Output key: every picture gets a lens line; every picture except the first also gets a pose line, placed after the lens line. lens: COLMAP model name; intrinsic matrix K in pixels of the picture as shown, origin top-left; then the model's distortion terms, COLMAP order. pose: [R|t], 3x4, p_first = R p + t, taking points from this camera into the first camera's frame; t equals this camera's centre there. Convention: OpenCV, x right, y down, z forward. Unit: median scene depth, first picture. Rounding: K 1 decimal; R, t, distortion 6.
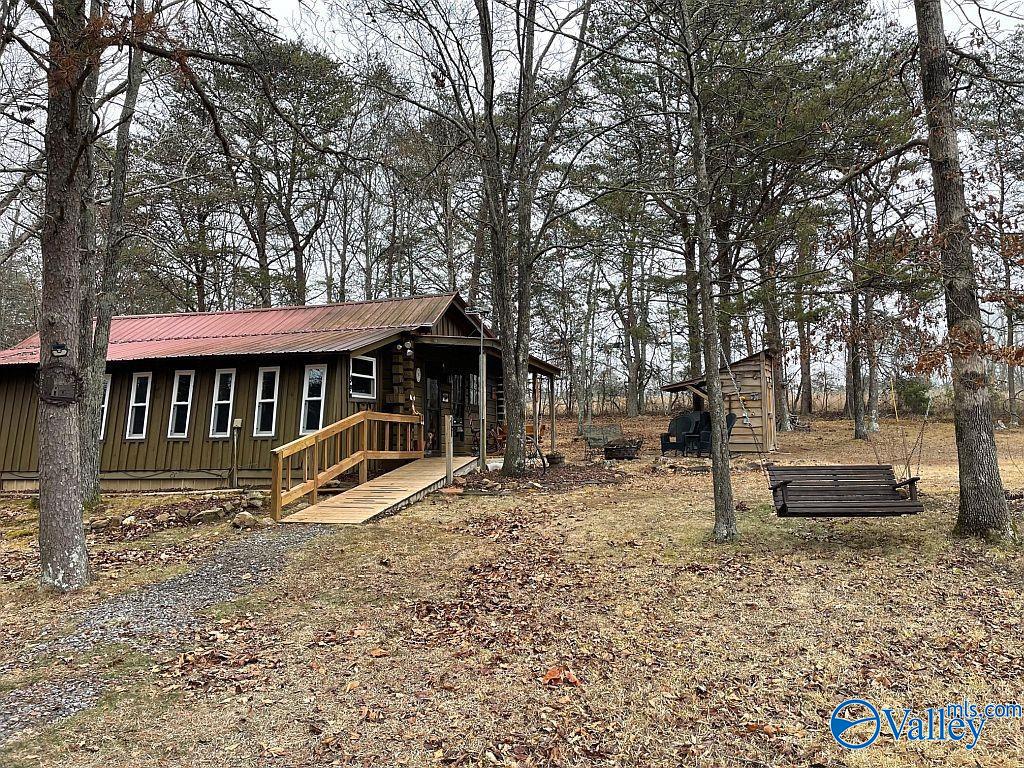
lens RADIAL K [[770.9, 0, 516.1], [0, 770.9, 376.6], [0, 0, 1]] dist [0.099559, -0.137443]
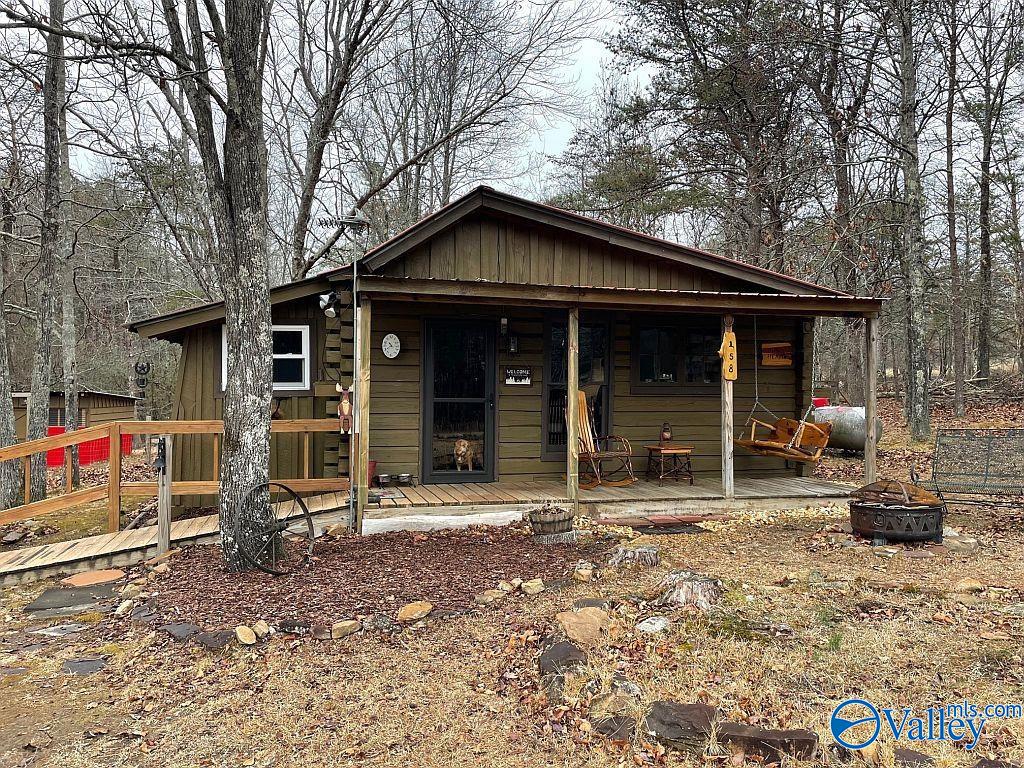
lens RADIAL K [[770.9, 0, 516.1], [0, 770.9, 376.6], [0, 0, 1]] dist [0.099559, -0.137443]
pose [[0.511499, 0.002092, -0.859281, 0.459093], [0.070355, 0.996538, 0.044306, 0.001855], [0.856399, -0.083117, 0.509581, 0.828914]]
